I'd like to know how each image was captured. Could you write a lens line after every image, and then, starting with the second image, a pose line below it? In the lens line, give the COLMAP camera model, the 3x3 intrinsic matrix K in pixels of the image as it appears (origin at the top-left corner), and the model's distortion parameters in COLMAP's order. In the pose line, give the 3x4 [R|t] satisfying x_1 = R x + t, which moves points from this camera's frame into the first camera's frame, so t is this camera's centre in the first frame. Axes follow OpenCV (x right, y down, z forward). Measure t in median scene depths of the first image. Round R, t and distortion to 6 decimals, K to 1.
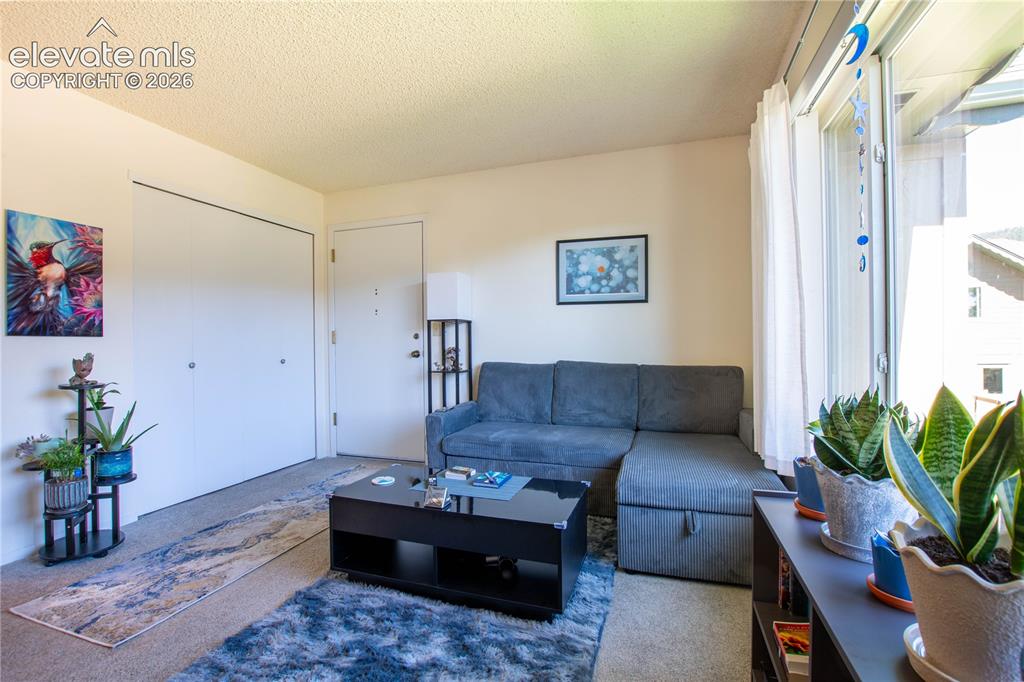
lens RADIAL K [[458.7, 0, 514.0], [0, 458.7, 345.3], [0, 0, 1]] dist [-0.025032, 0.000211]
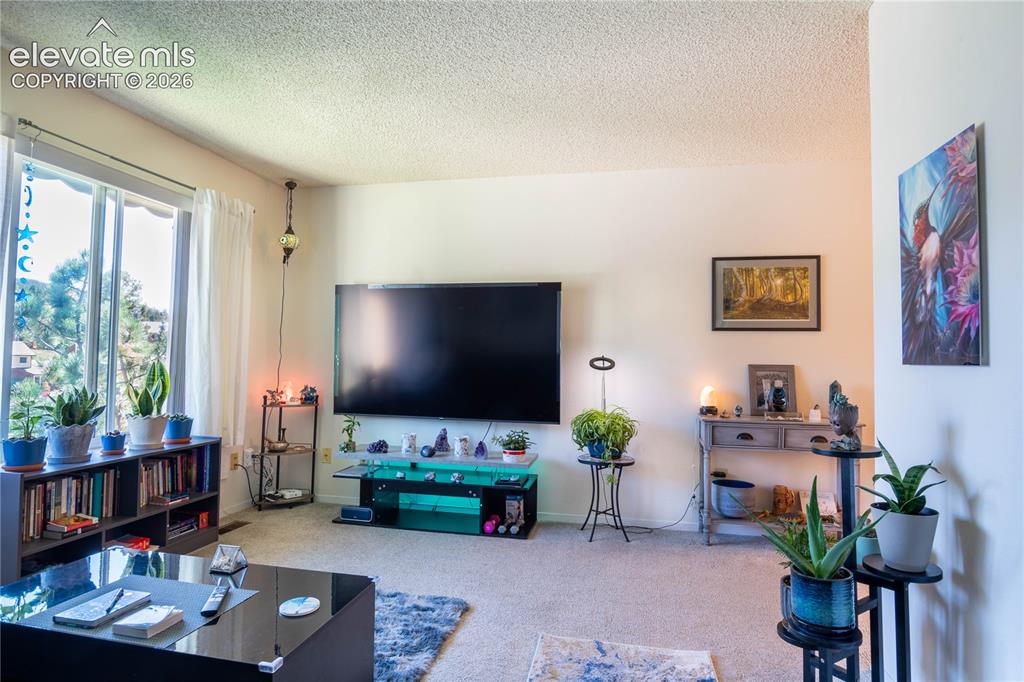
lens RADIAL K [[560.5, 0, 512.0], [0, 560.5, 341.0], [0, 0, 1]] dist [-0.026551, 0.000369]
pose [[-0.993290, -0.010035, -0.115214, -0.430558], [-0.006379, 0.999466, -0.032054, -0.024891], [0.115474, -0.031104, -0.992823, 1.605611]]
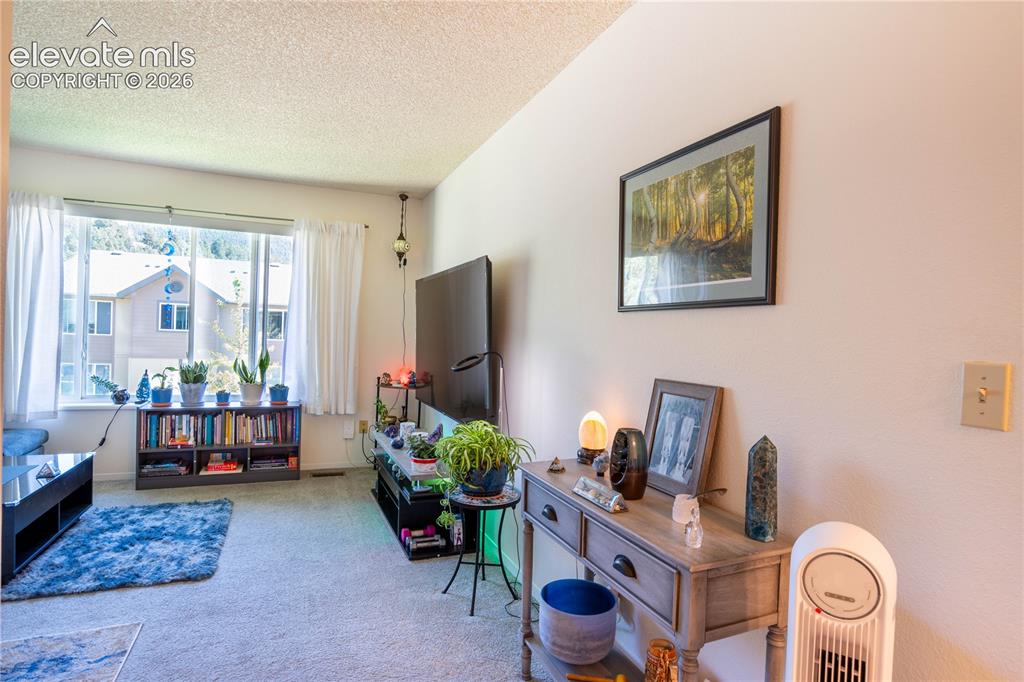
lens RADIAL K [[532.7, 0, 508.1], [0, 532.7, 351.8], [0, 0, 1]] dist [-0.026674, 0.000057]
pose [[-0.662388, -0.036928, 0.748250, -1.667553], [-0.029825, 0.999292, 0.022914, -0.060509], [-0.748567, -0.007139, -0.663021, 0.781272]]
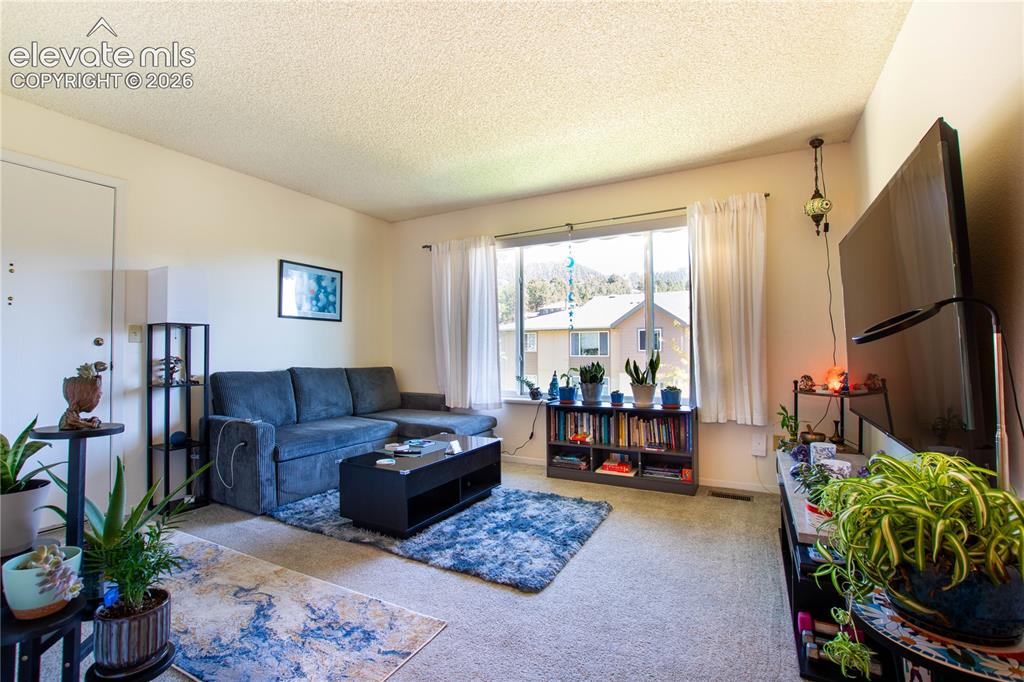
lens RADIAL K [[455.3, 0, 495.7], [0, 455.3, 339.0], [0, 0, 1]] dist [-0.022710, 0.000249]
pose [[0.187820, 0.031461, 0.981699, -1.313482], [0.009551, 0.999381, -0.033855, 0.008911], [-0.982157, 0.015735, 0.187403, 0.433743]]
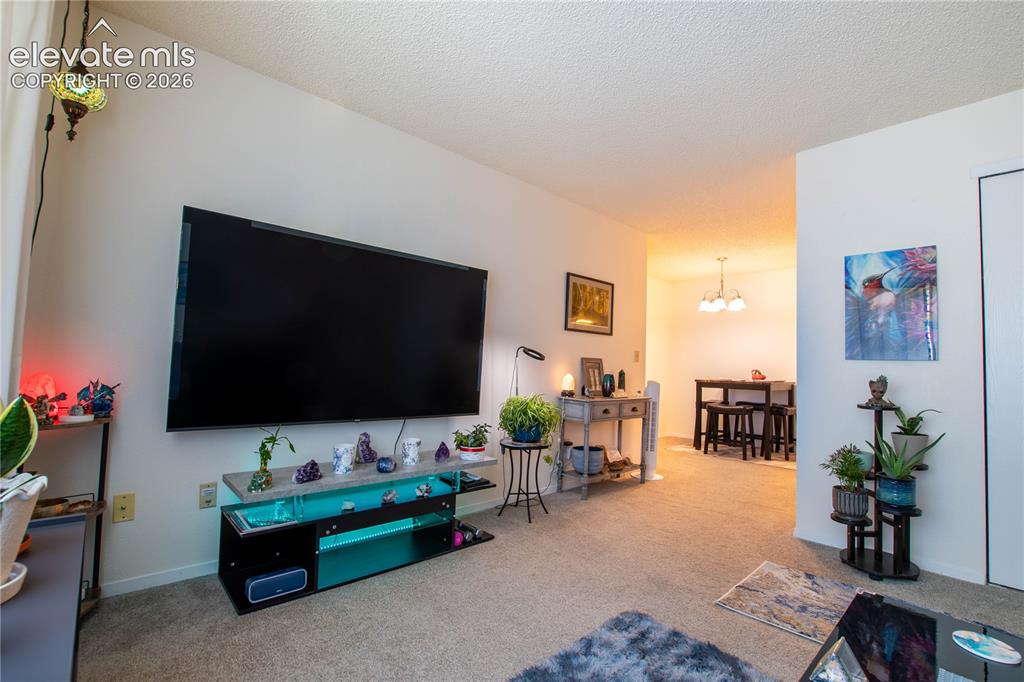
lens RADIAL K [[458.7, 0, 514.0], [0, 458.7, 345.3], [0, 0, 1]] dist [-0.025032, 0.000211]
pose [[-0.466564, -0.046126, -0.883284, 0.344624], [-0.029098, 0.998899, -0.036794, 0.010685], [0.884009, 0.008535, -0.467392, 0.713062]]
